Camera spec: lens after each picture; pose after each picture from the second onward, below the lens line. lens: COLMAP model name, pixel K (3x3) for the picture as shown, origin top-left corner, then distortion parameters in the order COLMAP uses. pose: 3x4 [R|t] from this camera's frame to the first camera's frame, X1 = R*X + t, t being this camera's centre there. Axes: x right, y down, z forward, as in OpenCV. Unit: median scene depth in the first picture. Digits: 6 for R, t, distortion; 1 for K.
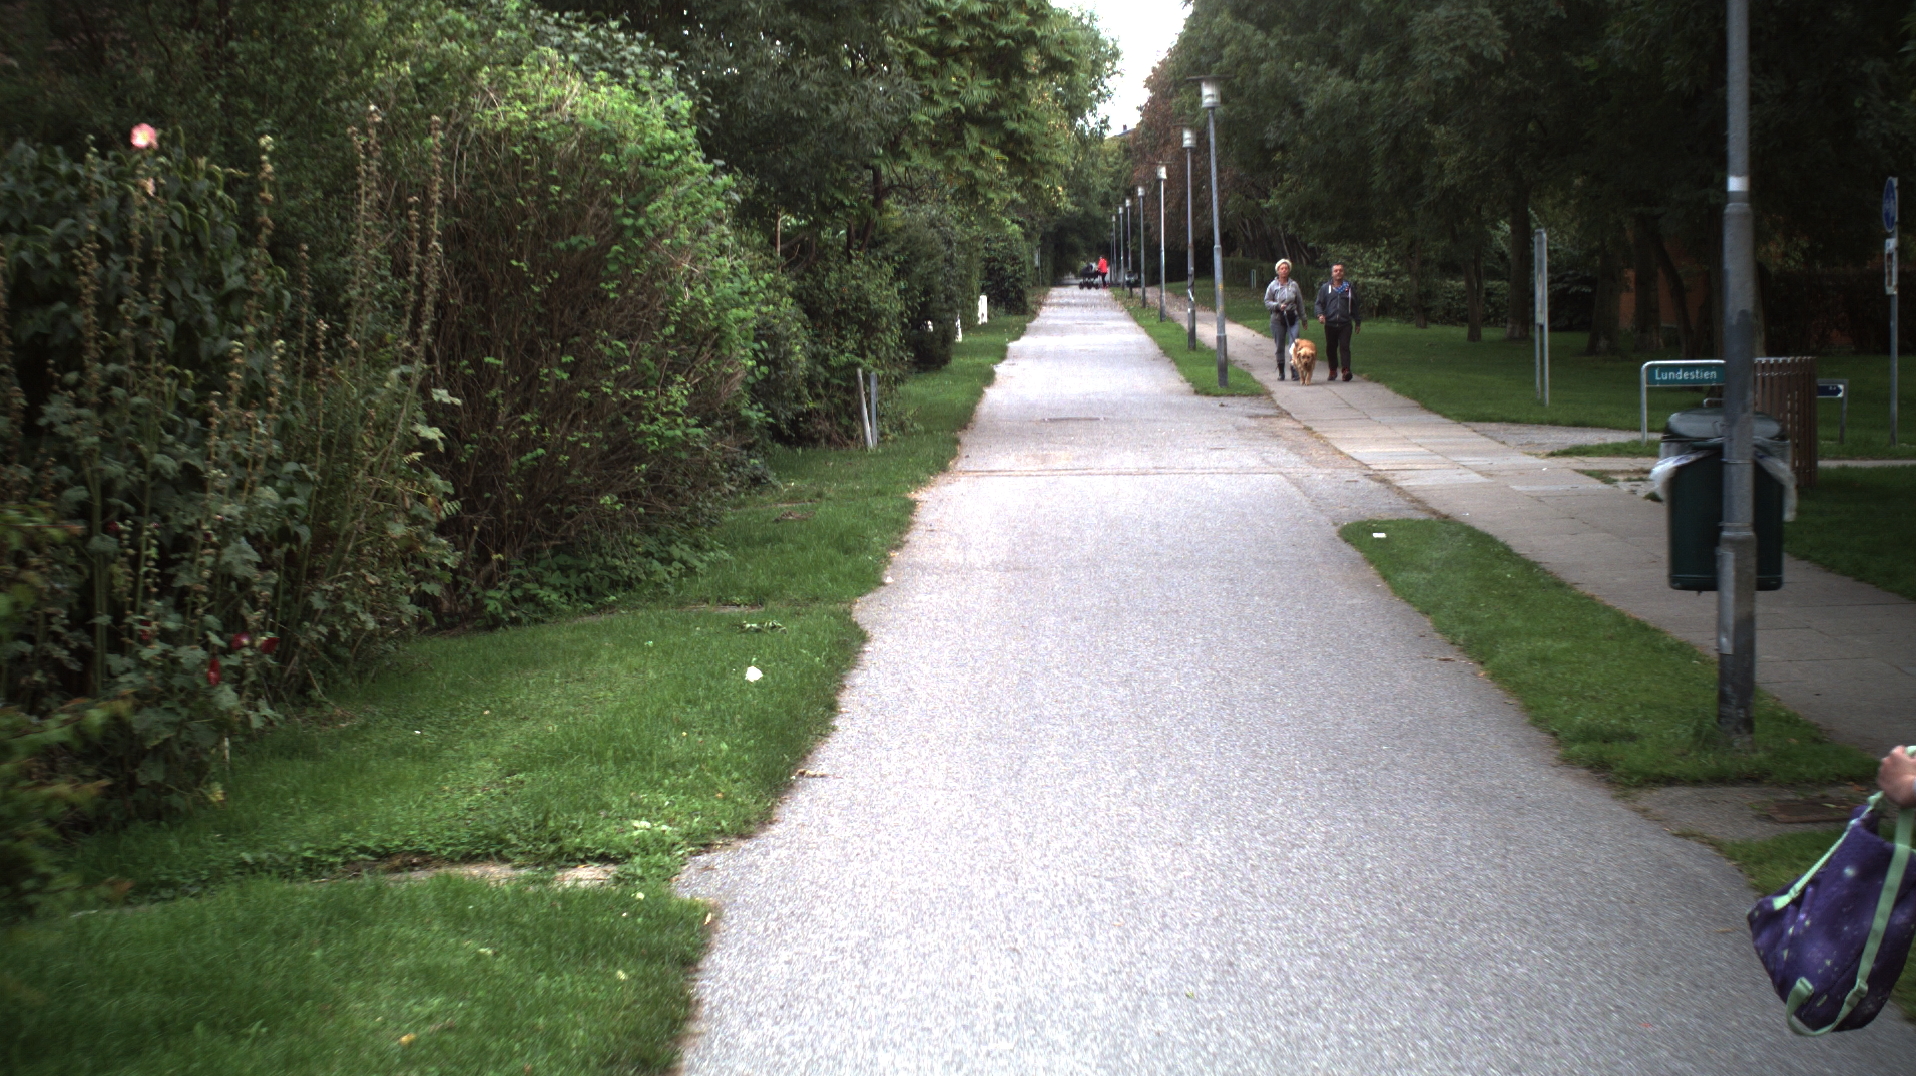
lens RADIAL K [[12947.4, 0, 1013.4], [0, 12947.4, 535.6], [0, 0, 1]] dist [-2.734659, -9.980363]
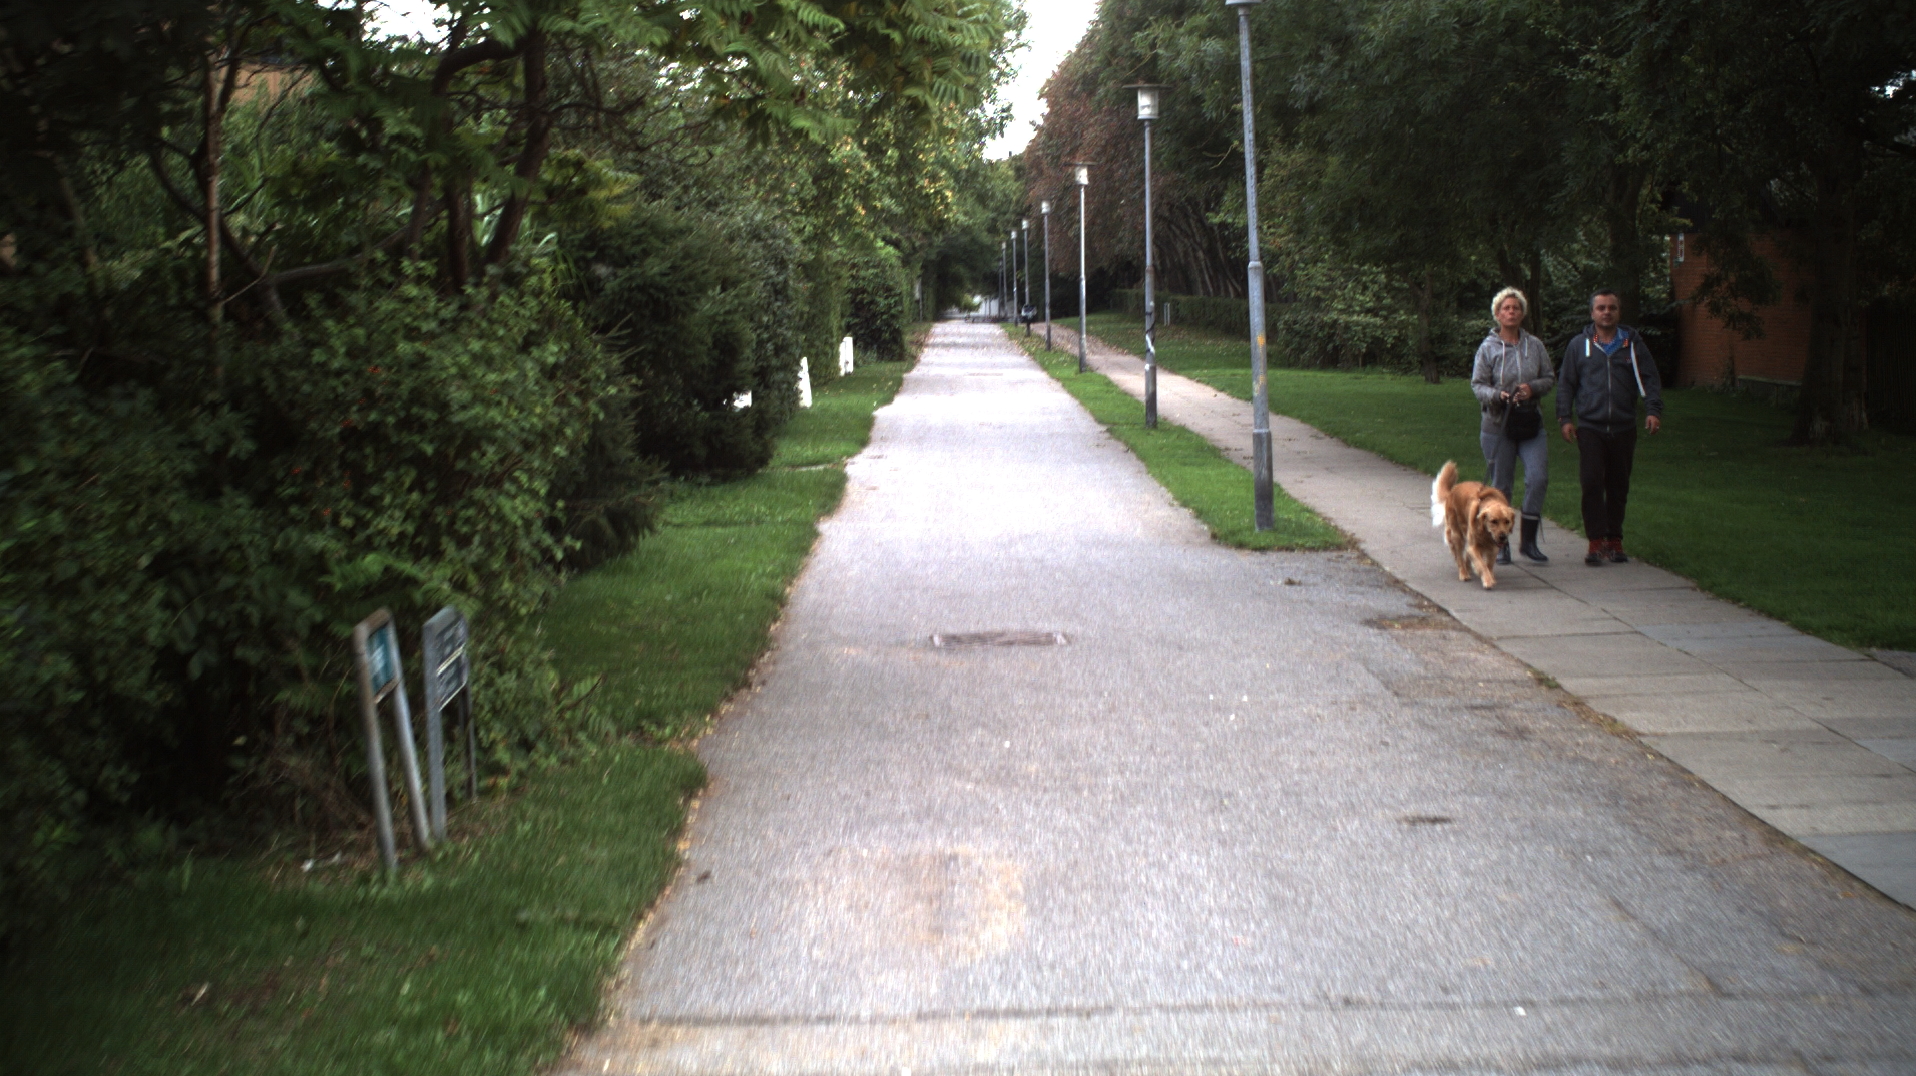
lens RADIAL K [[12947.4, 0, 1013.4], [0, 12947.4, 535.6], [0, 0, 1]] dist [-2.734659, -9.980363]
pose [[0.999956, 0.001556, 0.009272, 0.001107], [-0.001532, 0.999996, -0.002517, -0.012398], [-0.009276, 0.002503, 0.999954, 0.589228]]
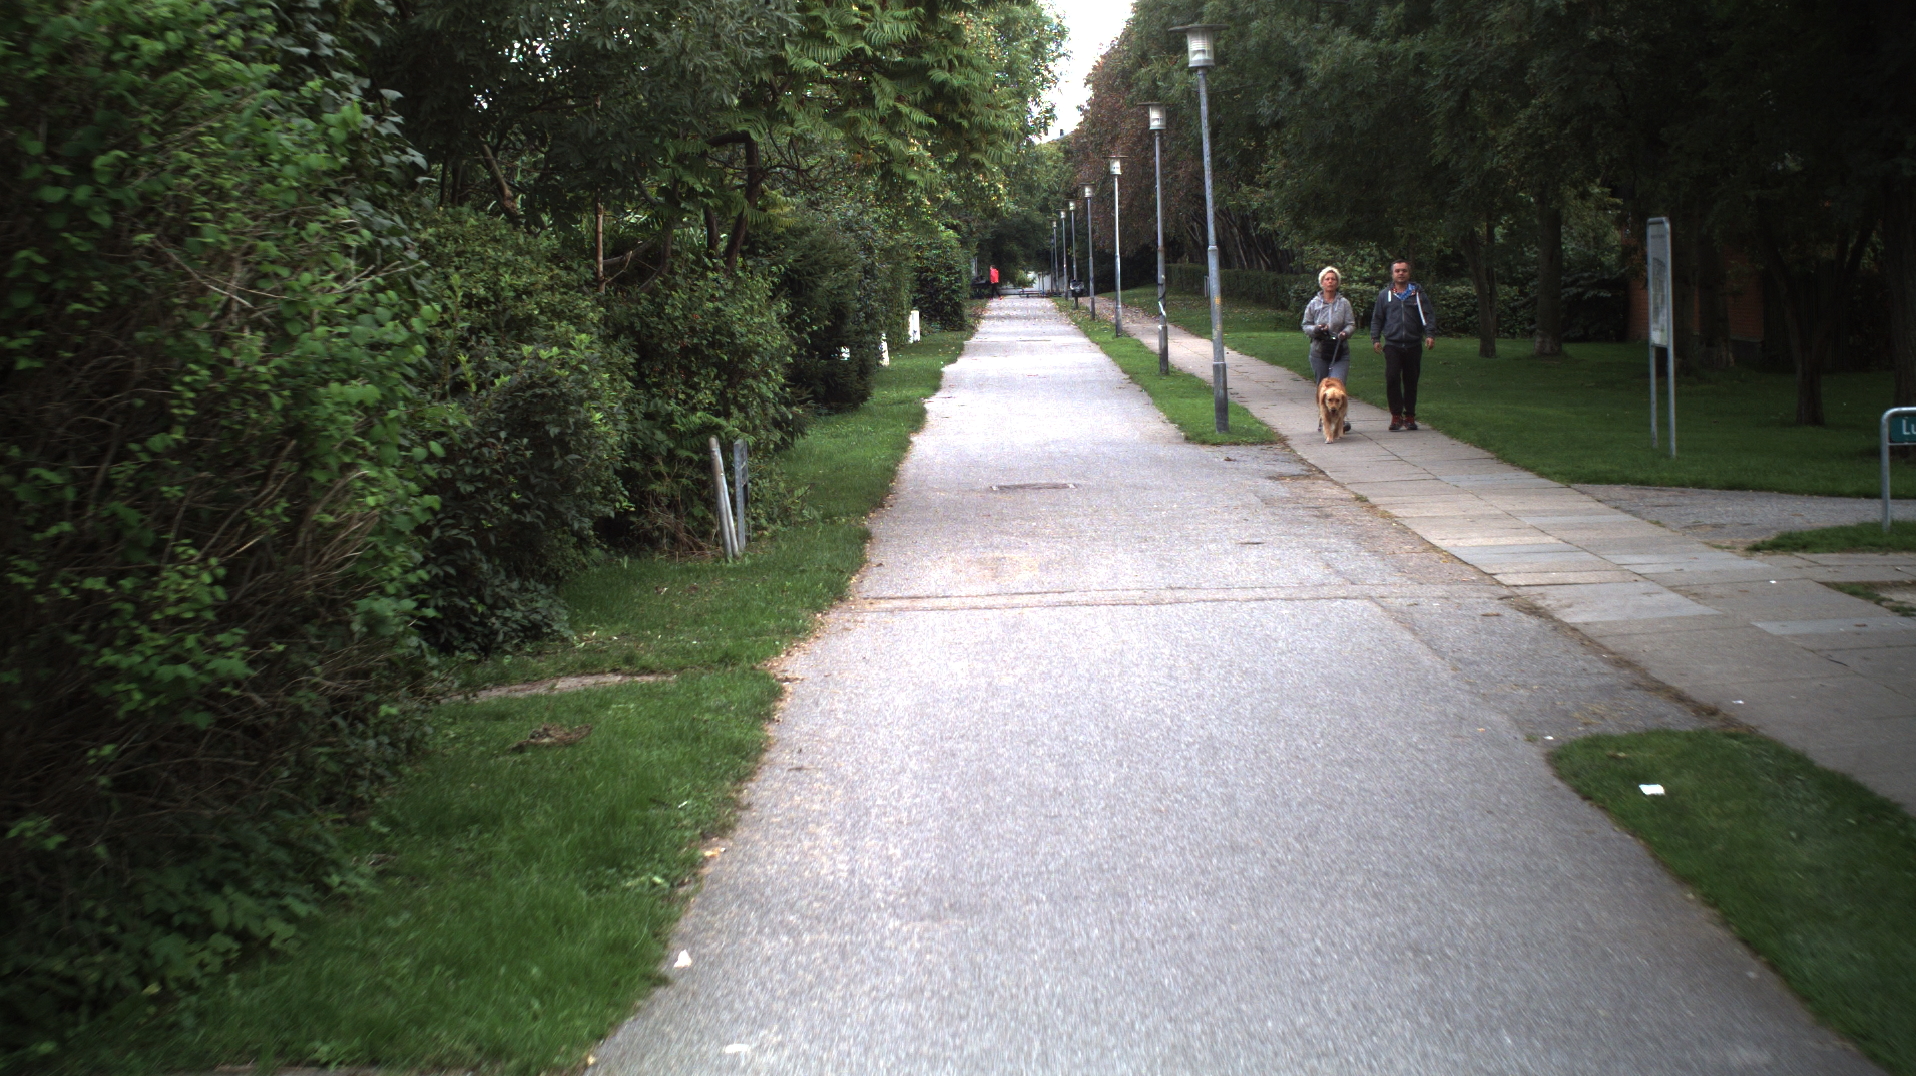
lens RADIAL K [[12947.4, 0, 1013.4], [0, 12947.4, 535.6], [0, 0, 1]] dist [-2.734659, -9.980363]
pose [[0.999889, -0.014179, 0.004659, 0.000203], [0.014183, 0.999899, -0.000686, -0.006235], [-0.004649, 0.000752, 0.999989, 0.294663]]
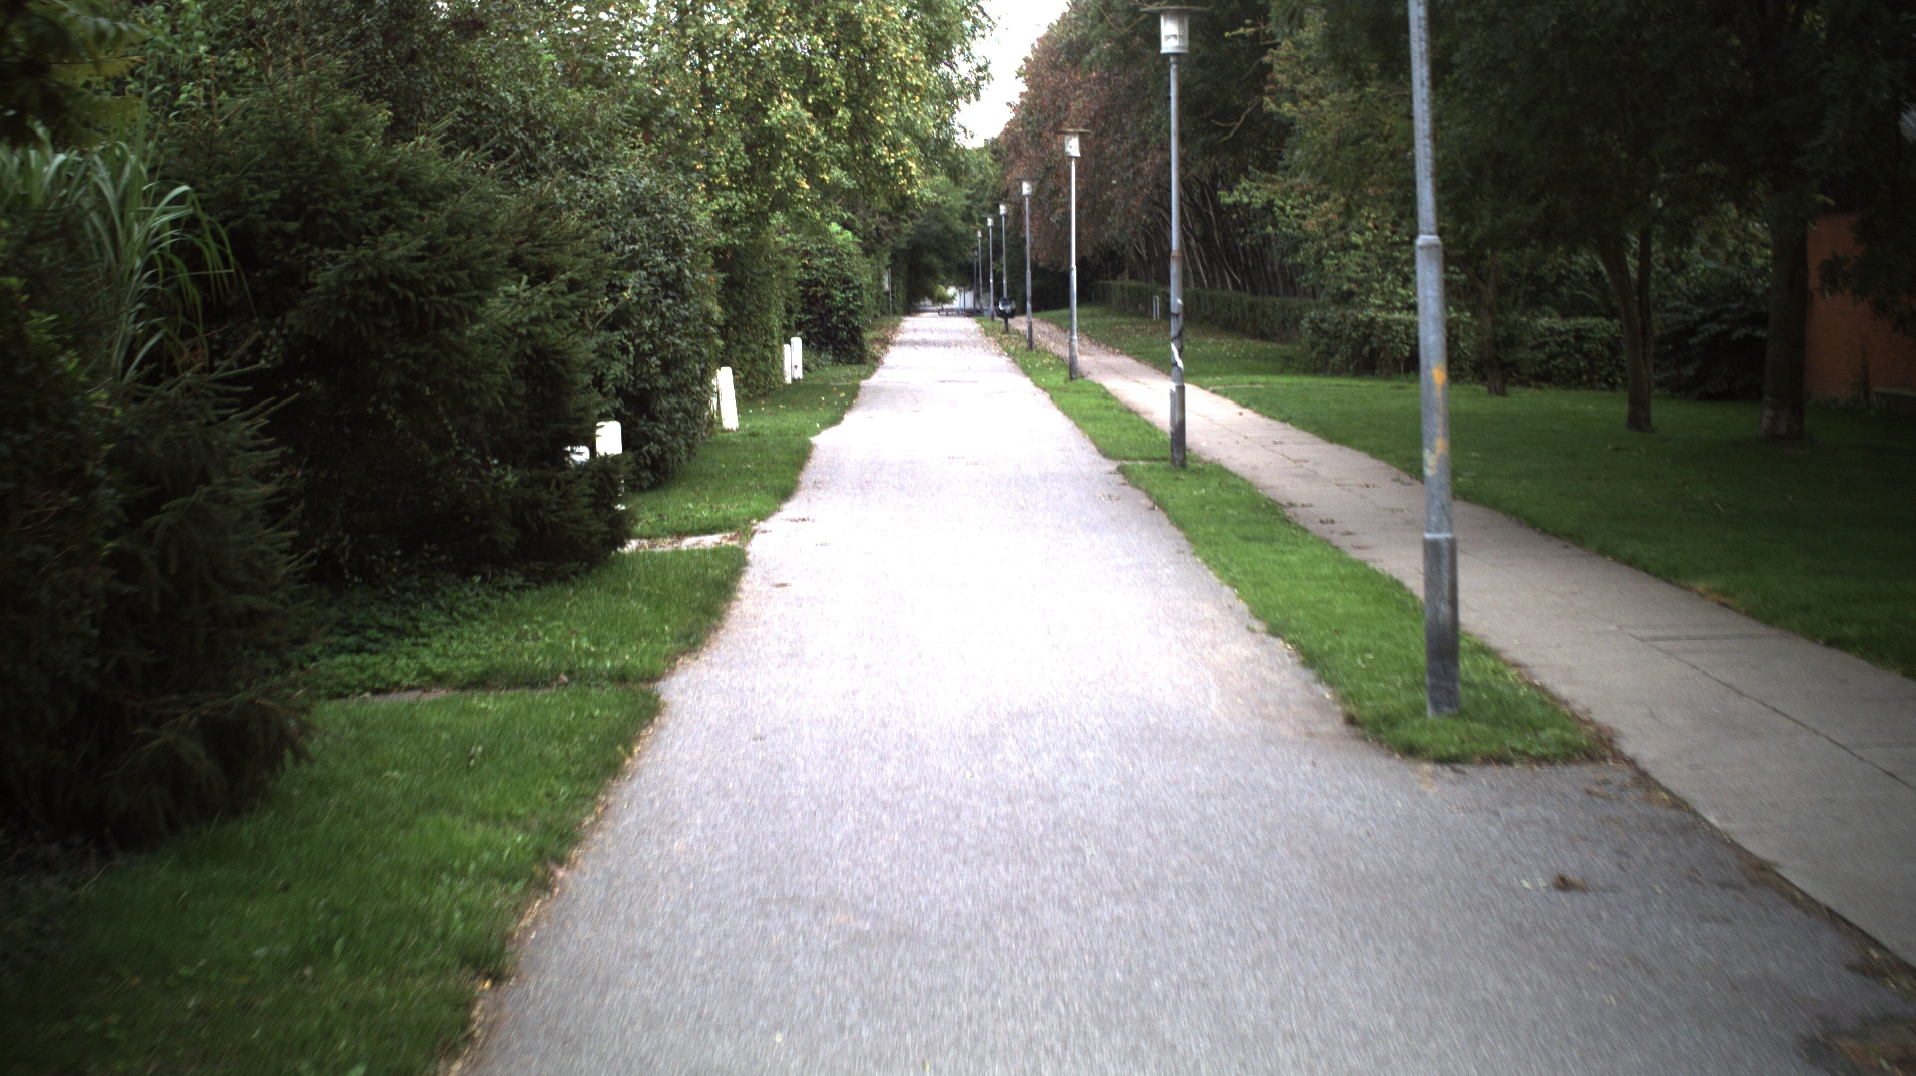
lens RADIAL K [[12947.4, 0, 1013.4], [0, 12947.4, 535.6], [0, 0, 1]] dist [-2.734659, -9.980363]
pose [[0.999934, 0.002538, 0.011211, 0.003541], [-0.002518, 0.999995, -0.001820, -0.018895], [-0.011215, 0.001791, 0.999936, 0.885192]]
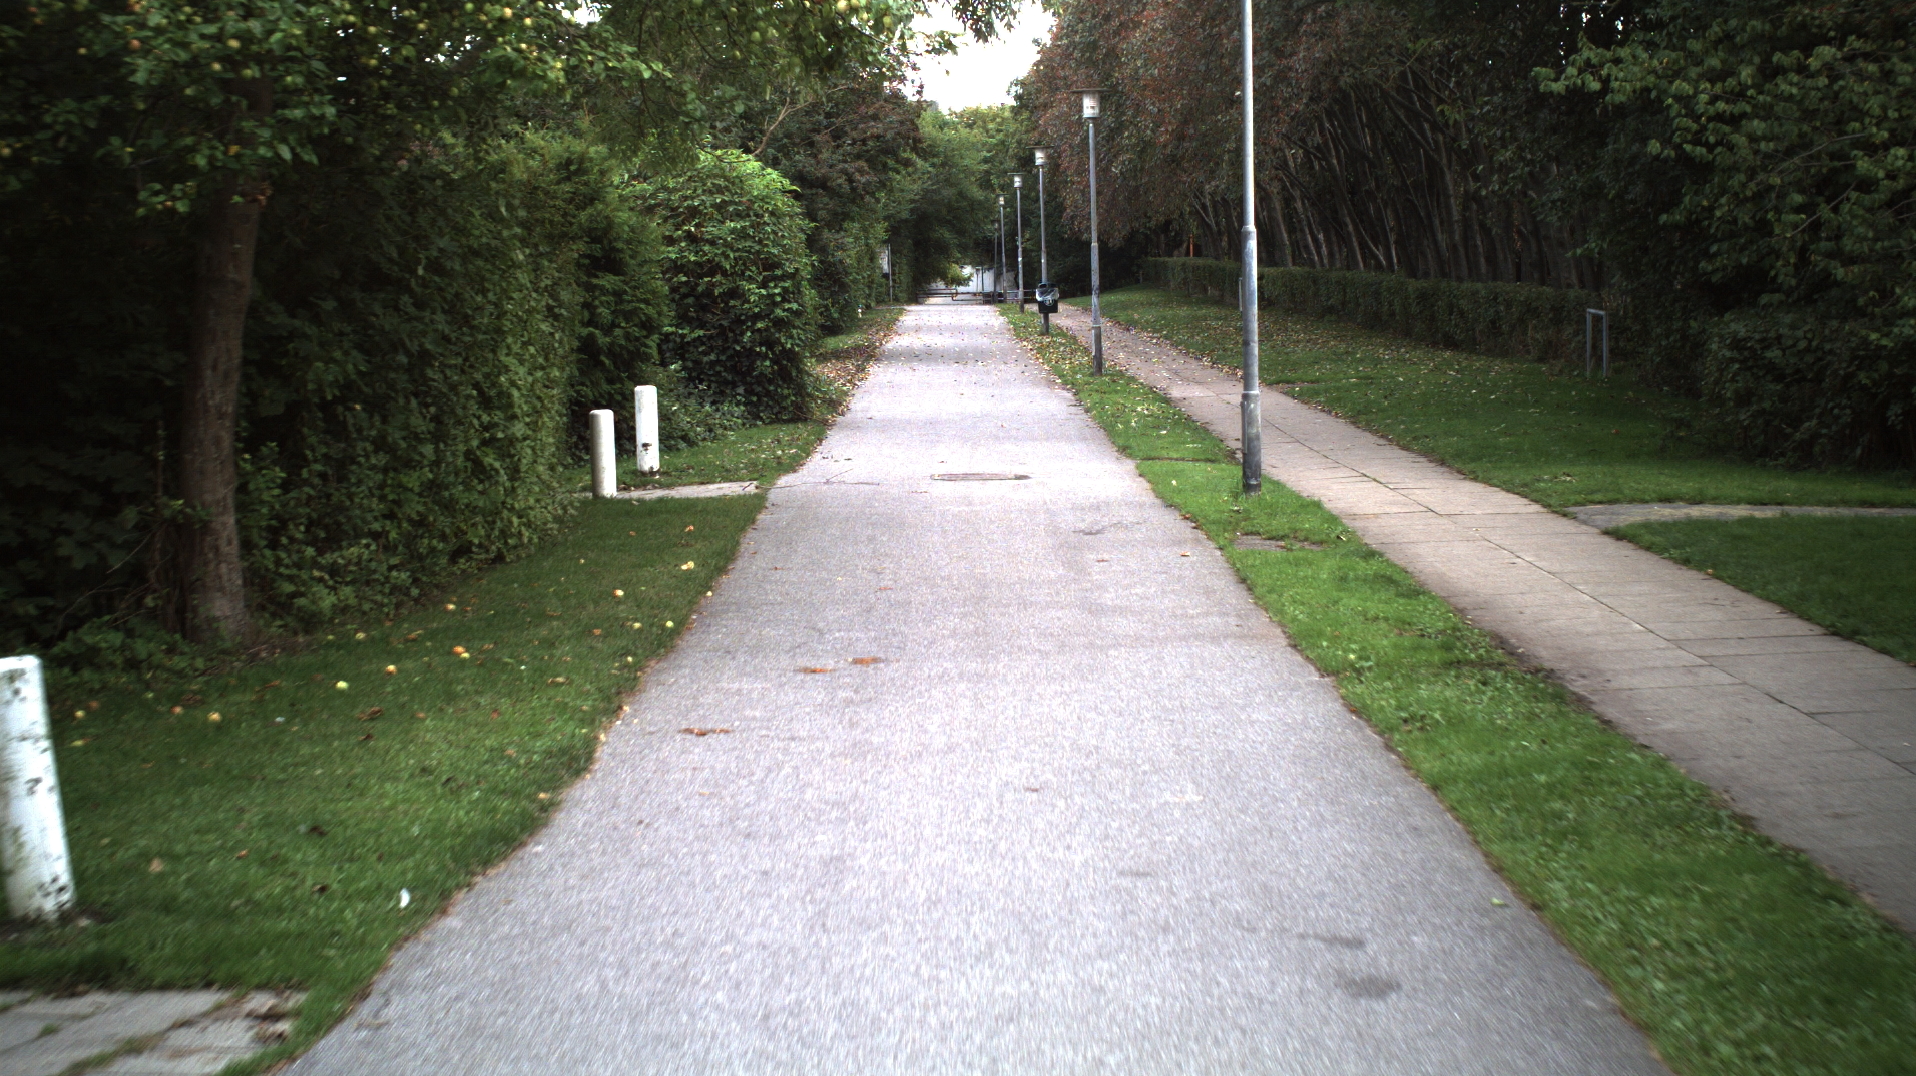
lens RADIAL K [[2982.2, 0, 954.0], [0, 2982.2, 539.6], [0, 0, 1]] dist [-0.156698, 0.009416]
pose [[0.999973, -0.007083, 0.001979, 0.012343], [0.006917, 0.997251, 0.073778, -0.049838], [-0.002496, -0.073762, 0.997273, 2.301064]]
